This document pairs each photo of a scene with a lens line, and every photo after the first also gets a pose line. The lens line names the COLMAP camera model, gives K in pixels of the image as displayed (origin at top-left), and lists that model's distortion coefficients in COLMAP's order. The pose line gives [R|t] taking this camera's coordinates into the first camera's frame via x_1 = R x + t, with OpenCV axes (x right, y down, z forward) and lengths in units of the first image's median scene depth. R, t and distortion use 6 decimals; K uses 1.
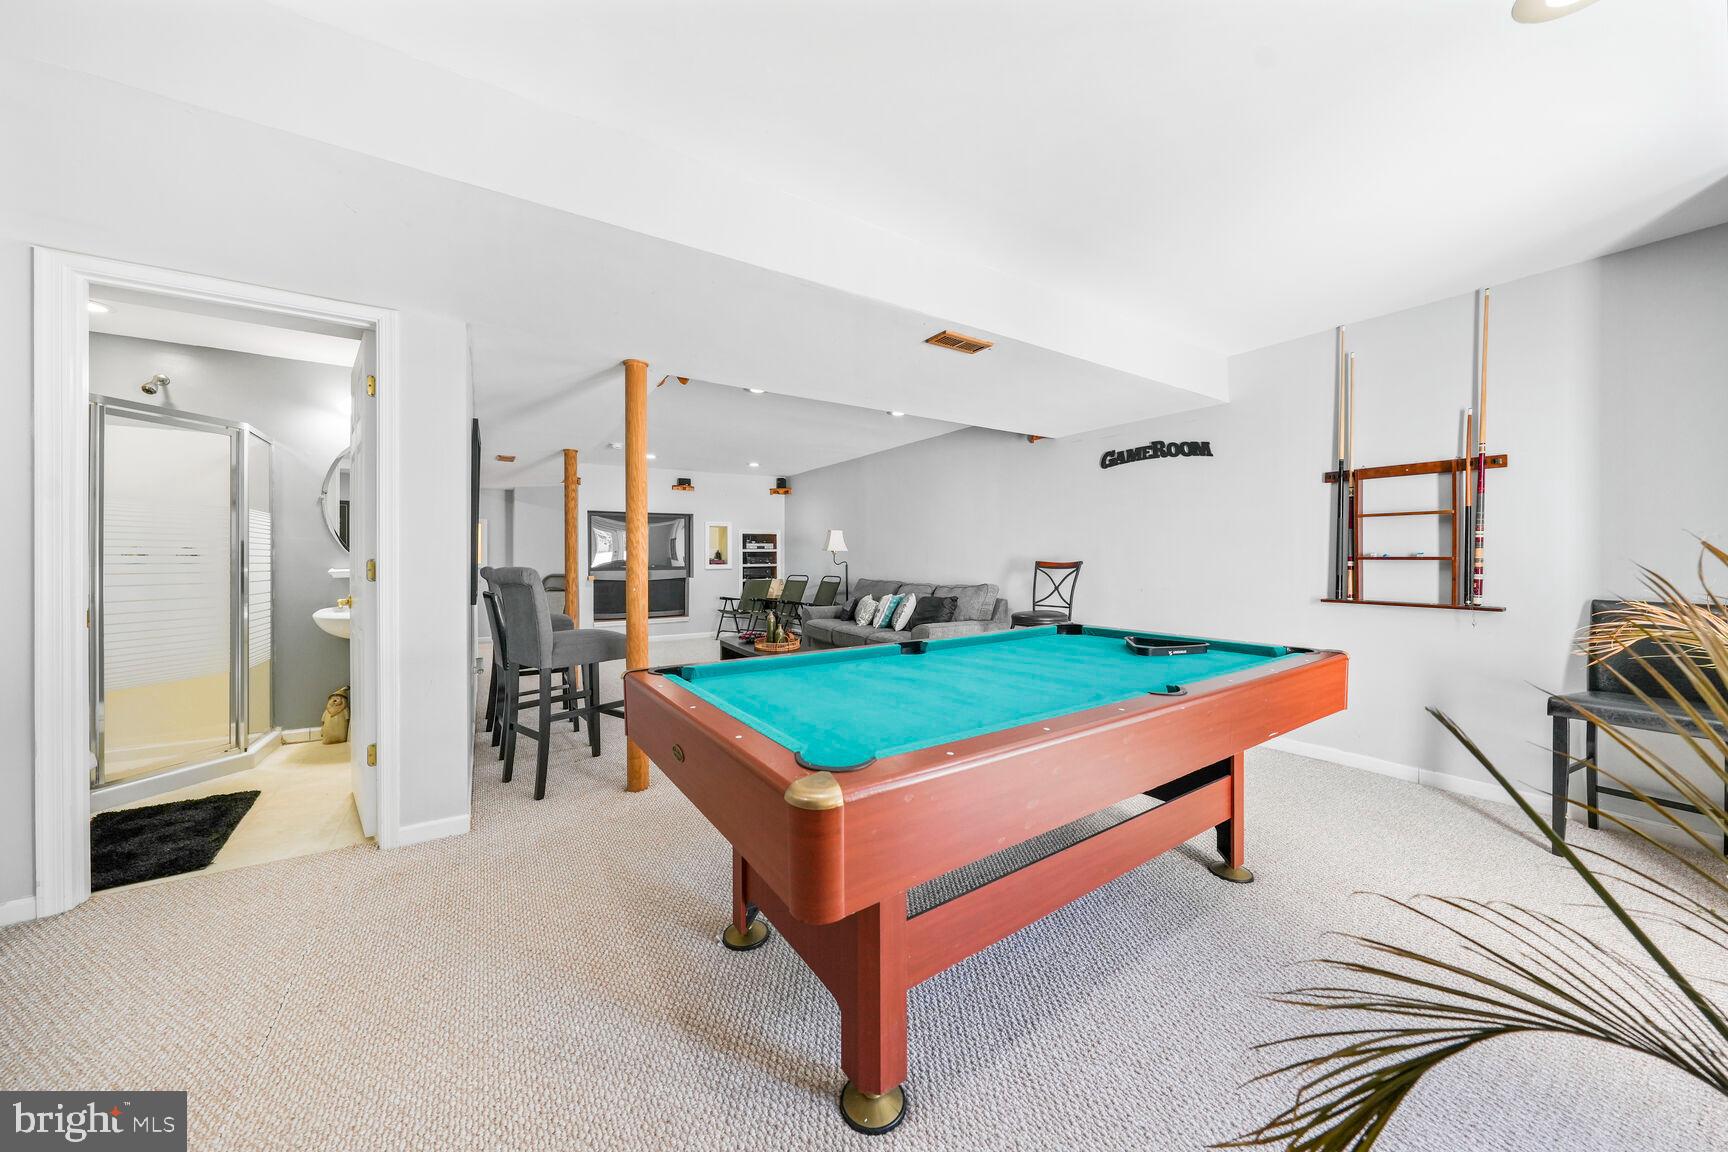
lens RADIAL K [[591.2, 0, 861.4], [0, 591.2, 563.0], [0, 0, 1]] dist [-0.001687, -0.000061]
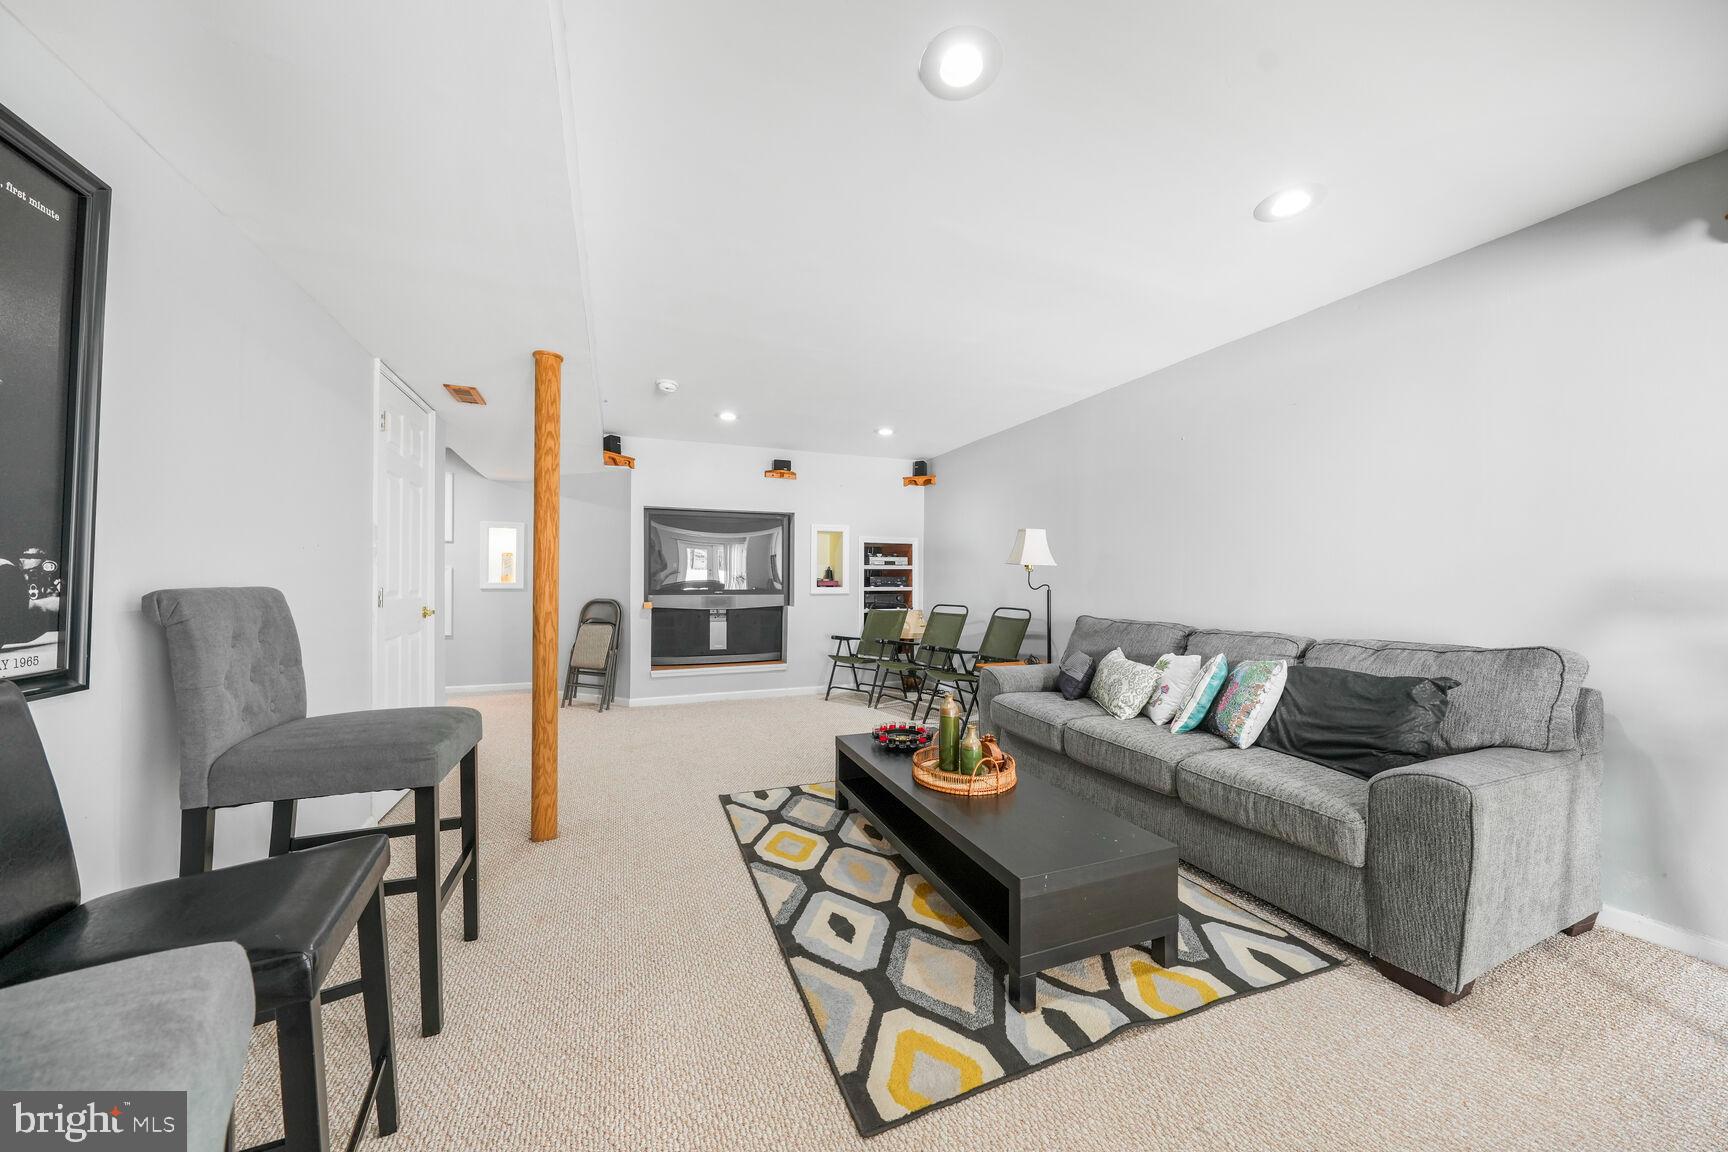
lens RADIAL K [[591.2, 0, 859.7], [0, 591.2, 577.3], [0, 0, 1]] dist [-0.001687, -0.000061]
pose [[0.983982, 0.006134, -0.178160, -0.087444], [-0.008842, 0.999857, -0.014409, 0.000544], [0.178046, 0.015754, 0.983896, 0.340269]]
